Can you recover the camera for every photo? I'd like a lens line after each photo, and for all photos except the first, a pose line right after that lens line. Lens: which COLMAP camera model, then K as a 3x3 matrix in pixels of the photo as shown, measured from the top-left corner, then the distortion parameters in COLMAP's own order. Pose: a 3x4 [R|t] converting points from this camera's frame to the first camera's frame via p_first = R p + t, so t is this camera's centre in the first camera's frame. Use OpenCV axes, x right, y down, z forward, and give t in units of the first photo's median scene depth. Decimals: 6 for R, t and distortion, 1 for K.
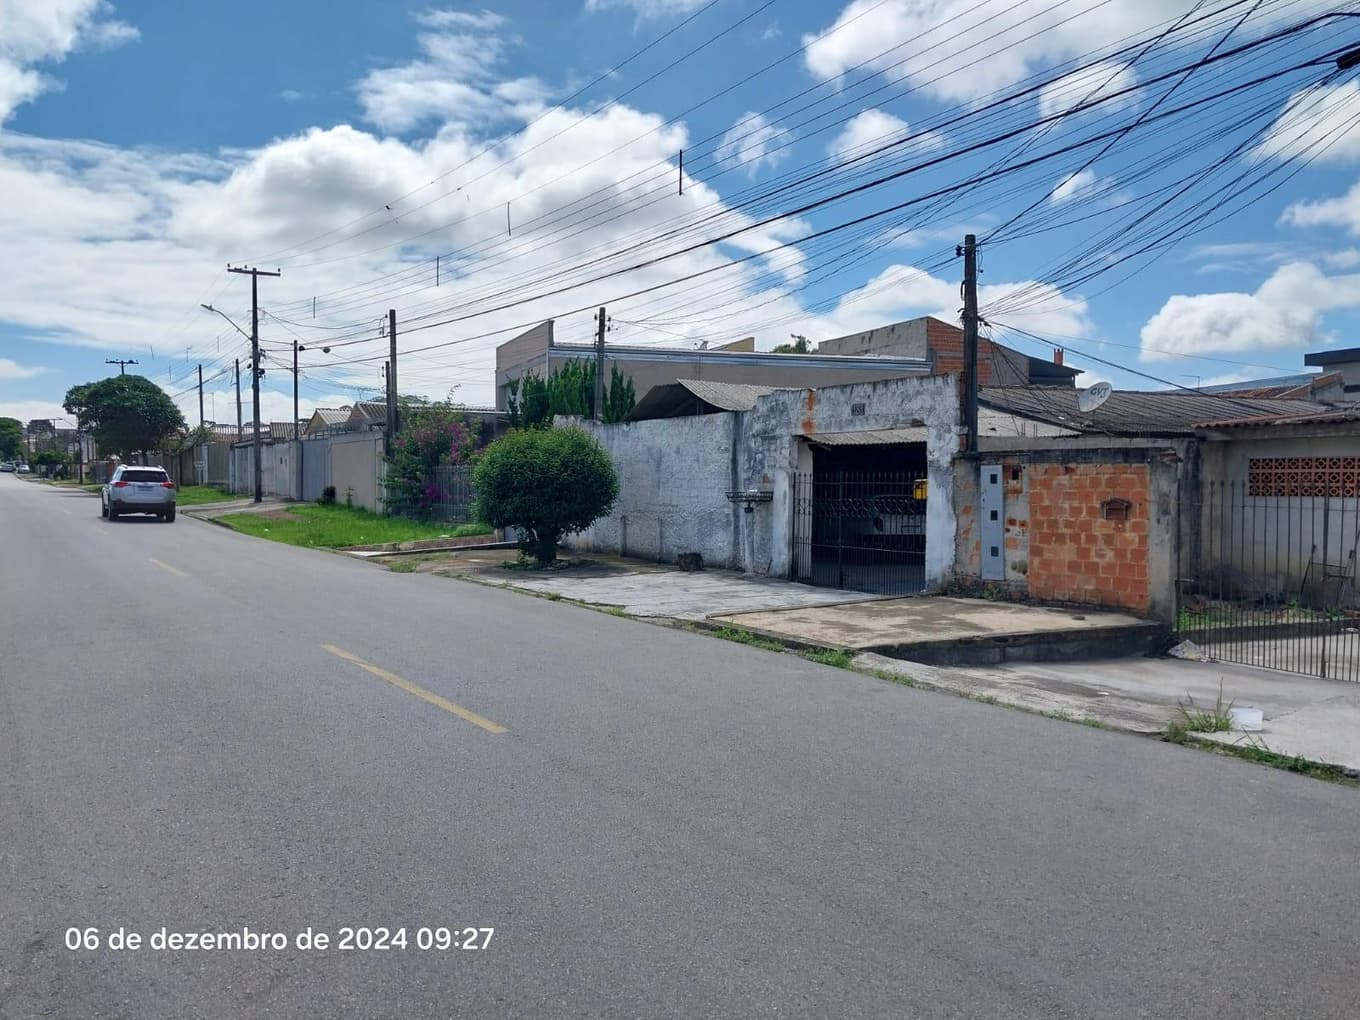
lens RADIAL K [[1059.8, 0, 669.1], [0, 1059.8, 514.6], [0, 0, 1]] dist [0.043504, -0.069714]
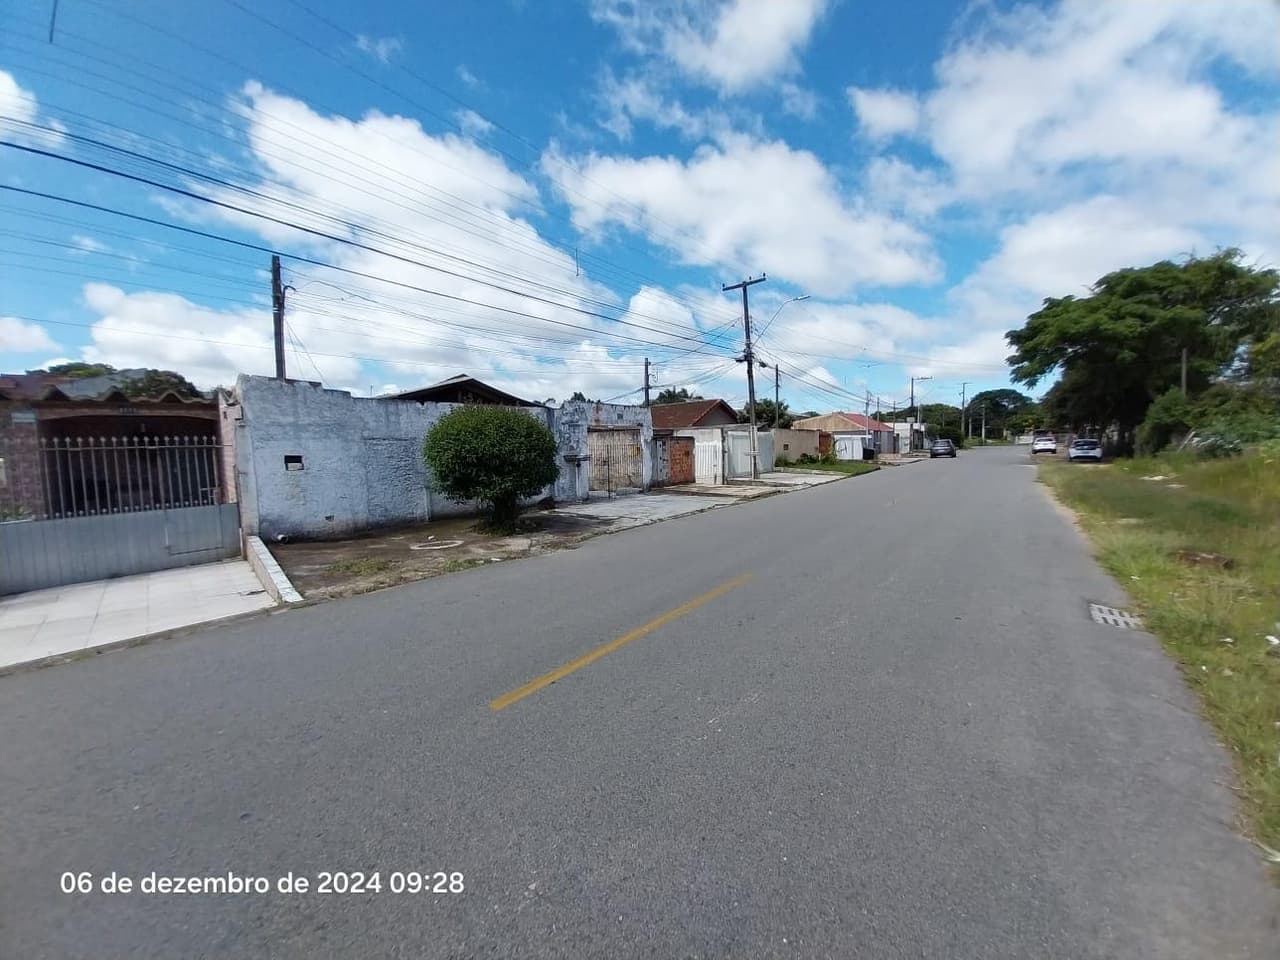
lens RADIAL K [[502.0, 0, 642.1], [0, 502.0, 484.6], [0, 0, 1]] dist [-0.001046, 0.000428]
pose [[-0.359996, -0.067199, 0.930531, -0.759983], [0.052027, 0.994405, 0.091940, -0.045113], [-0.931502, 0.081510, -0.354485, 1.198756]]
